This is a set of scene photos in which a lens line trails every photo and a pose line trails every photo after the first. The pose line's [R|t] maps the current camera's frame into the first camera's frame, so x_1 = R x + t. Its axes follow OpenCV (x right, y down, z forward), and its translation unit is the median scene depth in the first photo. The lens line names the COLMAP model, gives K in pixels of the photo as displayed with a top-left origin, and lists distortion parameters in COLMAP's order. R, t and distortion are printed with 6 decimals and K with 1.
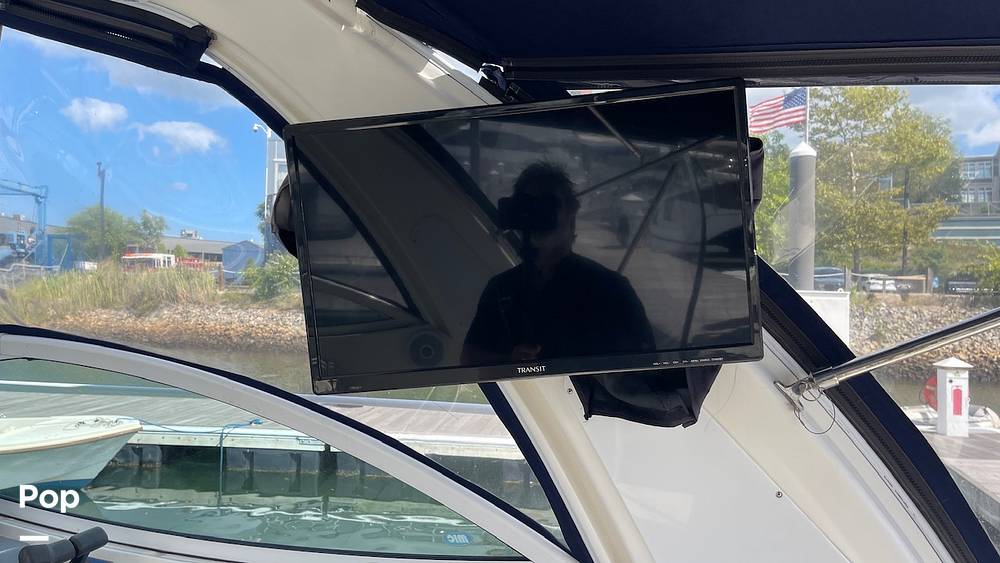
lens RADIAL K [[793.2, 0, 477.0], [0, 793.2, 280.3], [0, 0, 1]] dist [0.003343, -0.094226]
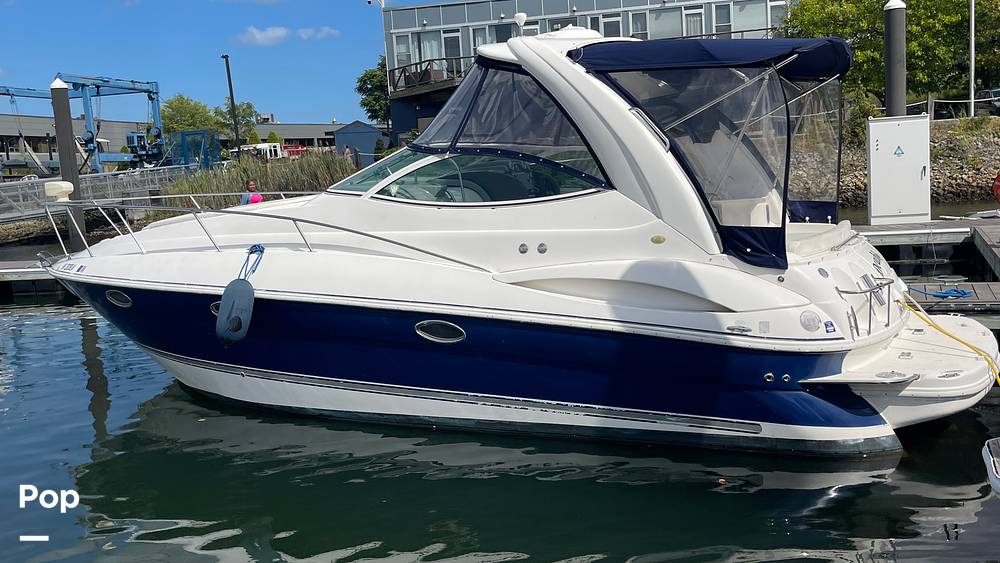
lens RADIAL K [[951.2, 0, 500.0], [0, 951.2, 281.5], [0, 0, 1]] dist [0.006815, 0.004641]
pose [[0.989284, -0.075054, -0.125233, -0.009530], [0.091858, 0.986673, 0.134309, 0.002079], [0.113483, -0.144373, 0.982994, -0.125144]]
